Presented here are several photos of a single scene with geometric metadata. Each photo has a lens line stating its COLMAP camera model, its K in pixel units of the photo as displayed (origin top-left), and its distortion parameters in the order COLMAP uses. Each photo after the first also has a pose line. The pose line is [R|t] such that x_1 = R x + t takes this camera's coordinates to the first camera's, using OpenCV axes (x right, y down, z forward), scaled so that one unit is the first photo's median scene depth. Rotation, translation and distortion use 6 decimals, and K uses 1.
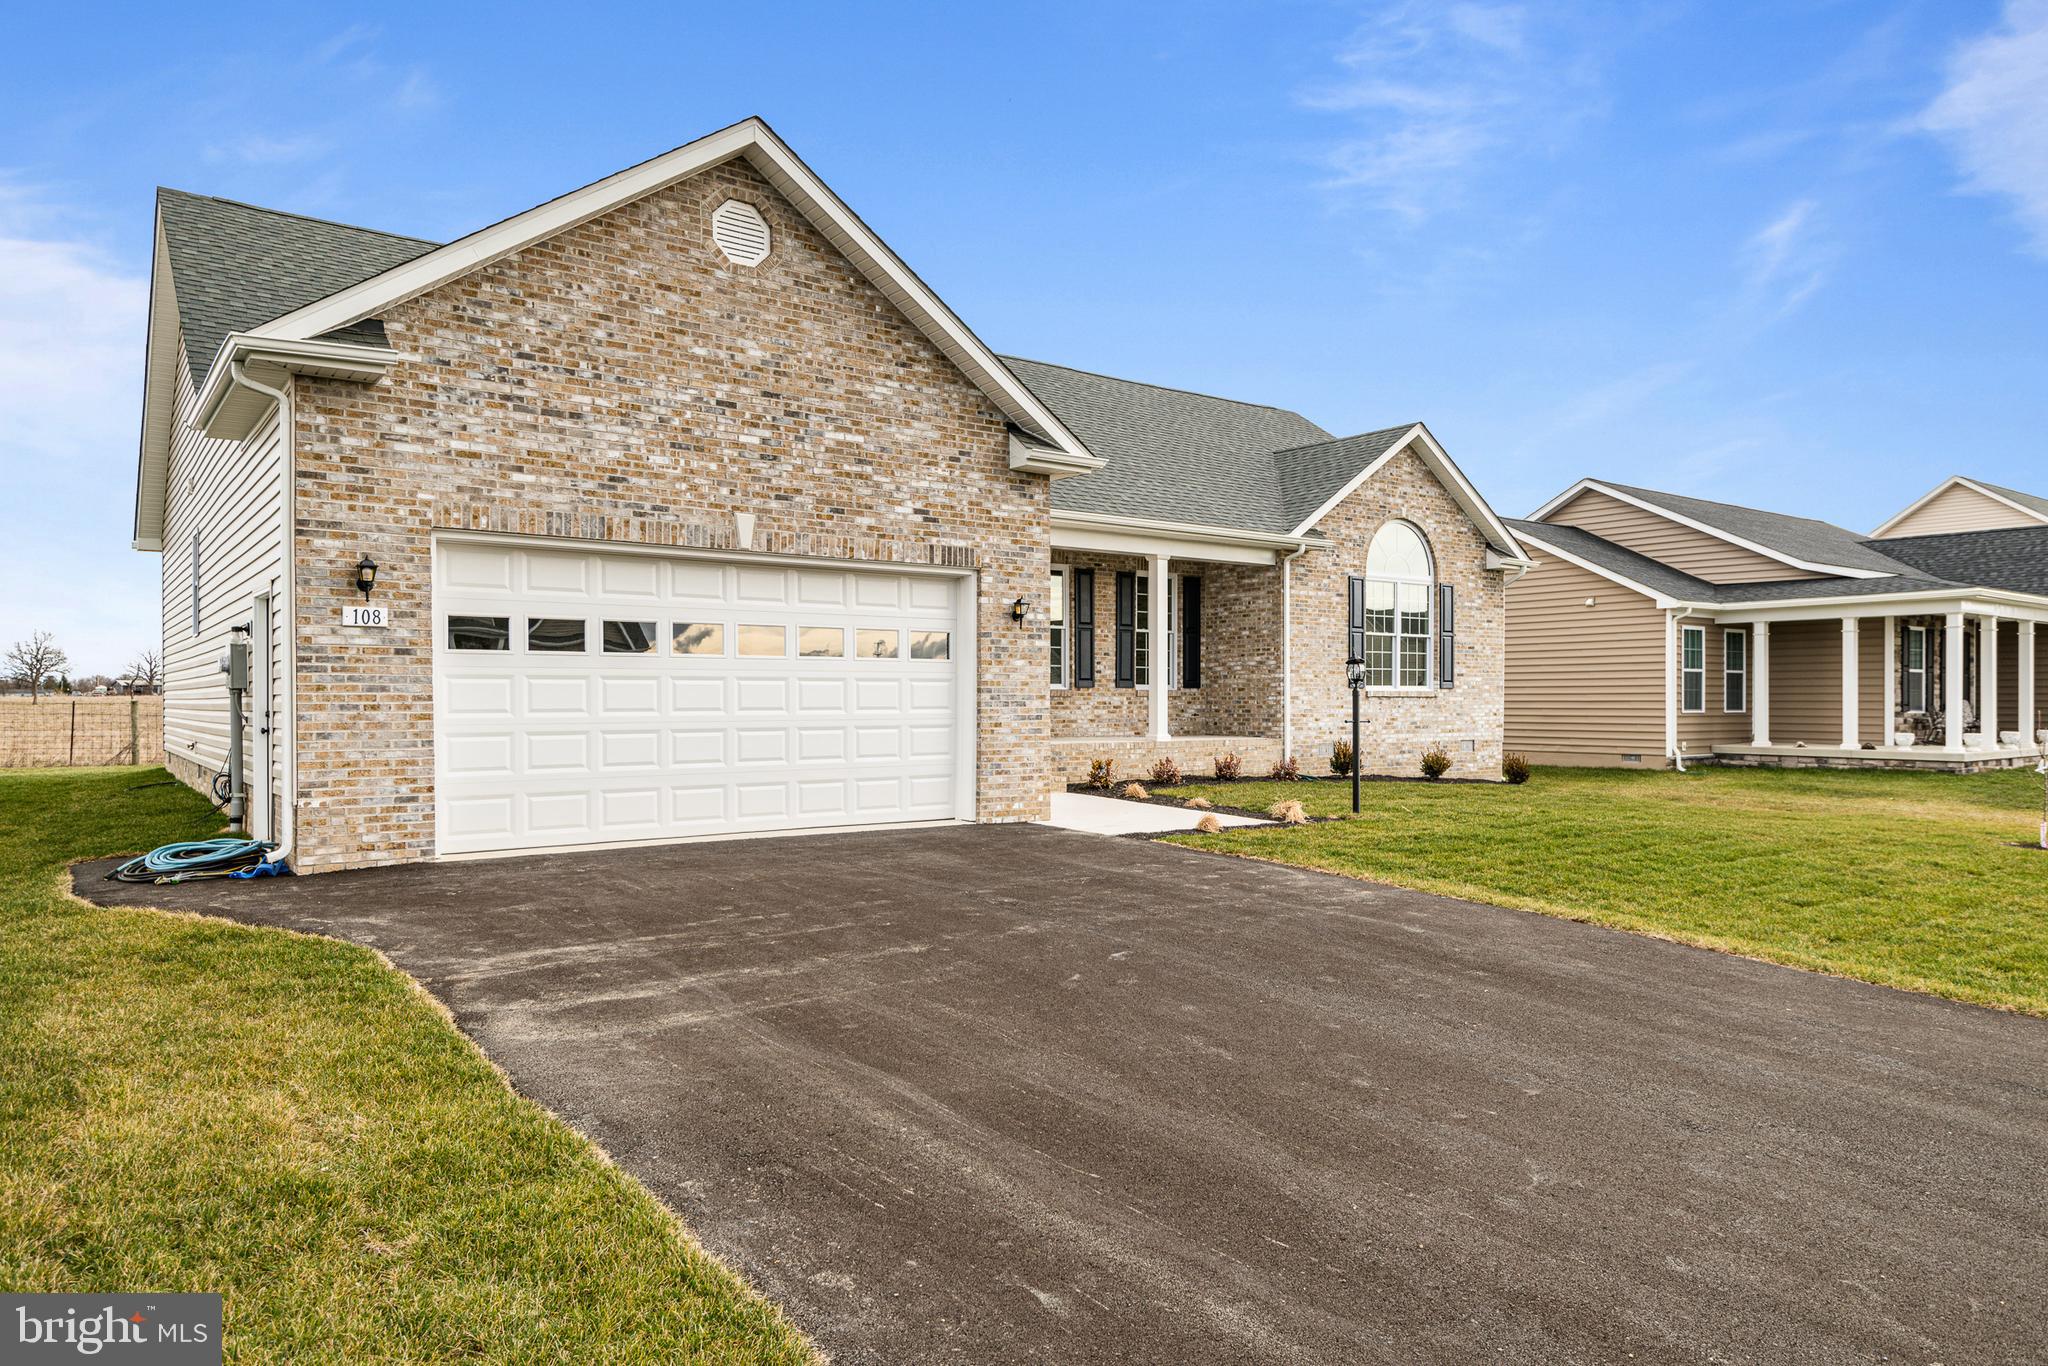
lens RADIAL K [[1269.1, 0, 1024.0], [0, 1269.1, 683.0], [0, 0, 1]] dist [0.055544, -0.034973]
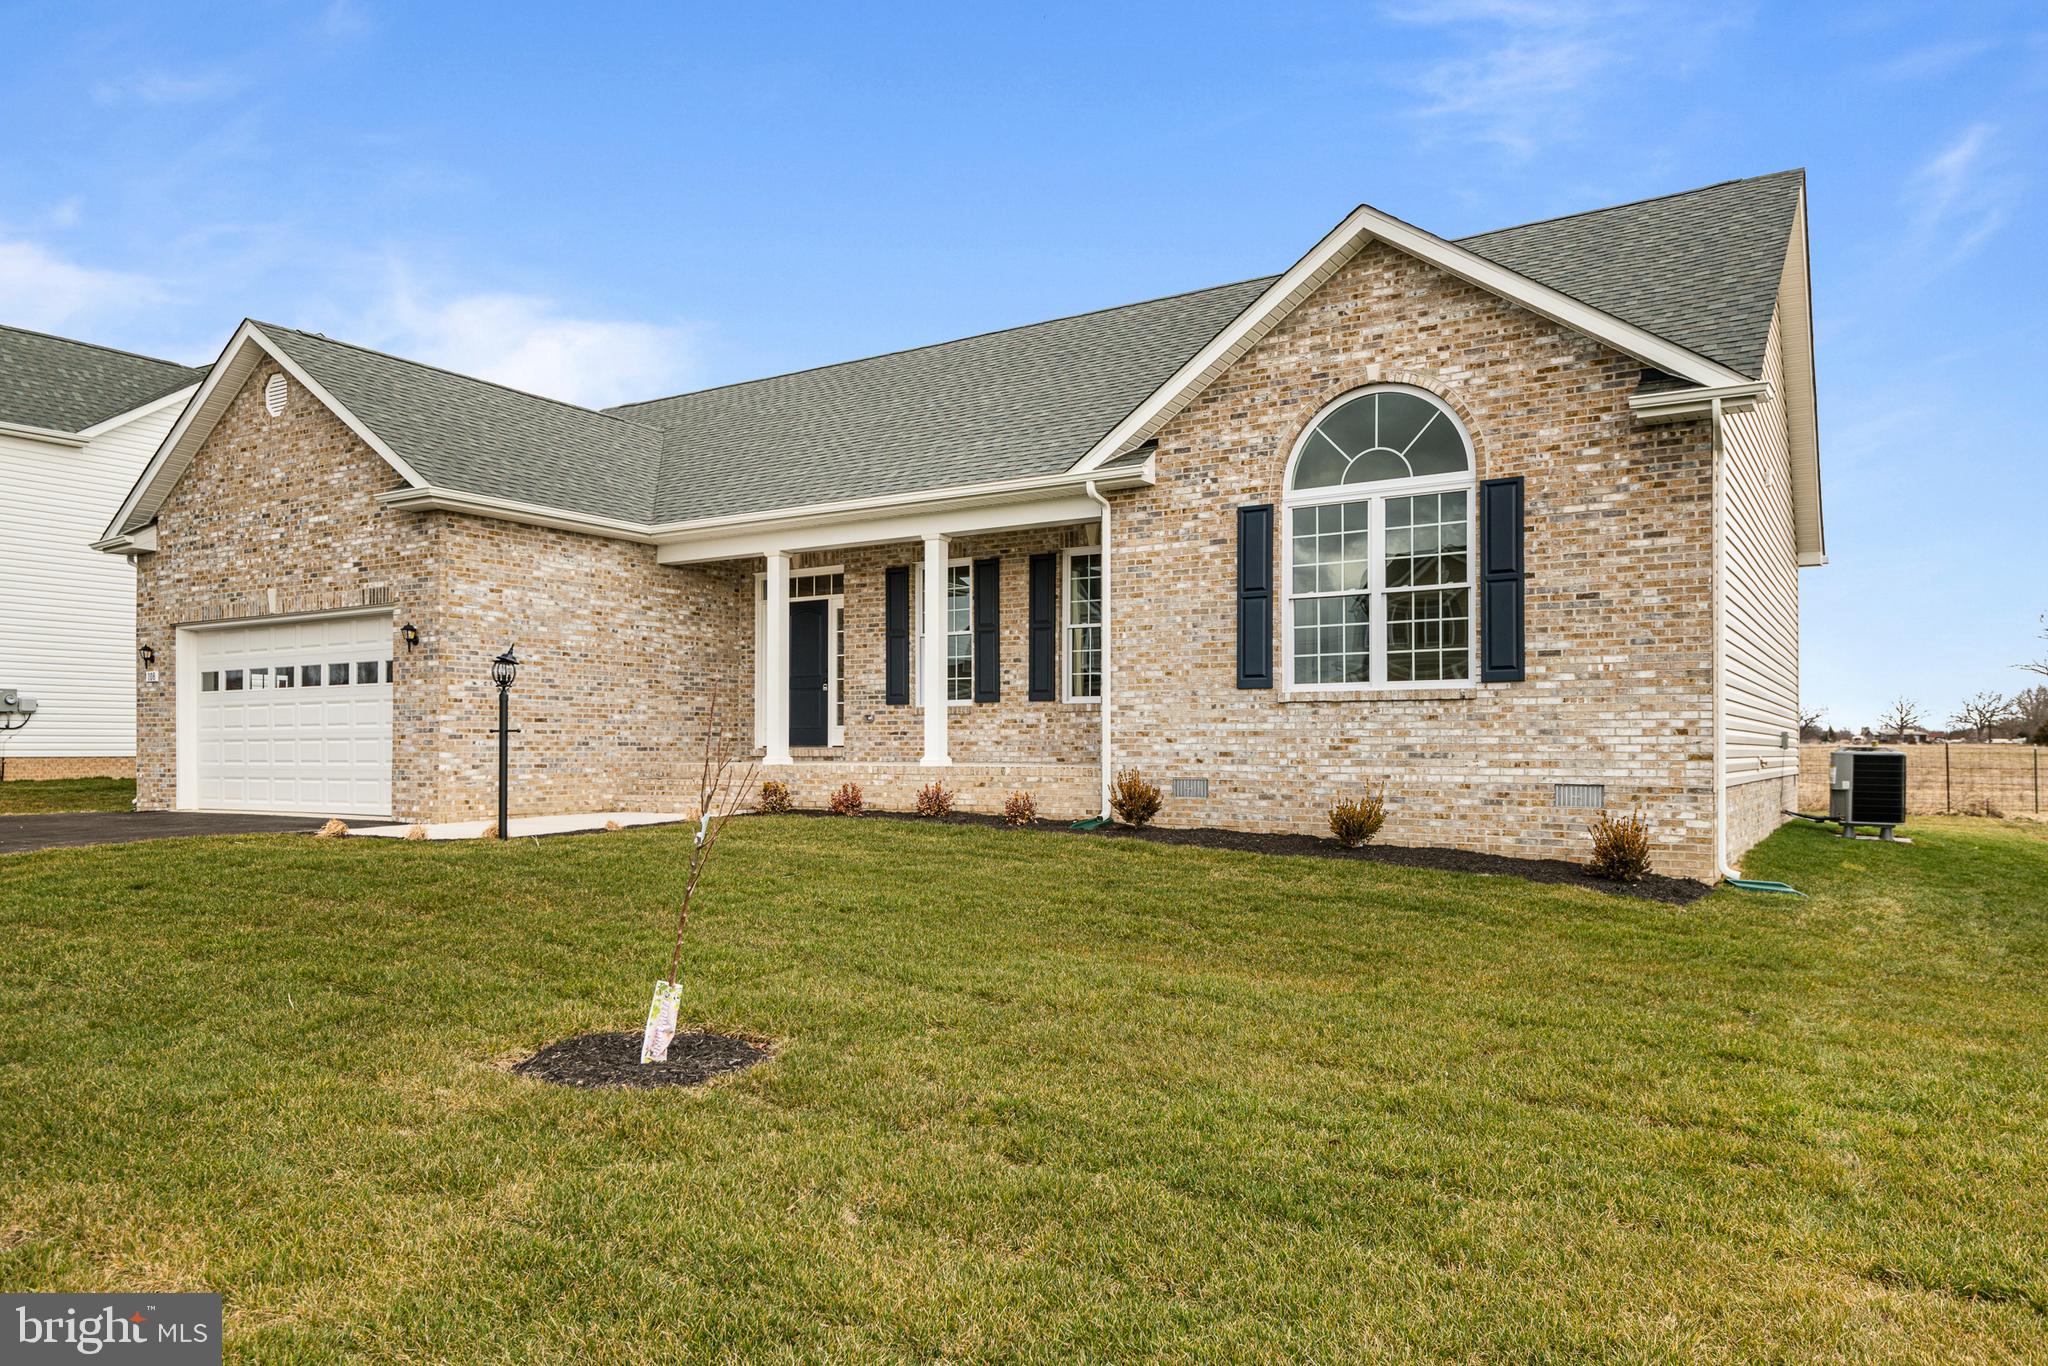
lens RADIAL K [[1350.6, 0, 1038.8], [0, 1350.6, 726.3], [0, 0, 1]] dist [0.027592, -0.001554]
pose [[0.368911, -0.017126, -0.929307, 1.412189], [0.012806, 0.999829, -0.013342, 0.049896], [0.929377, -0.006979, 0.369067, 1.142084]]
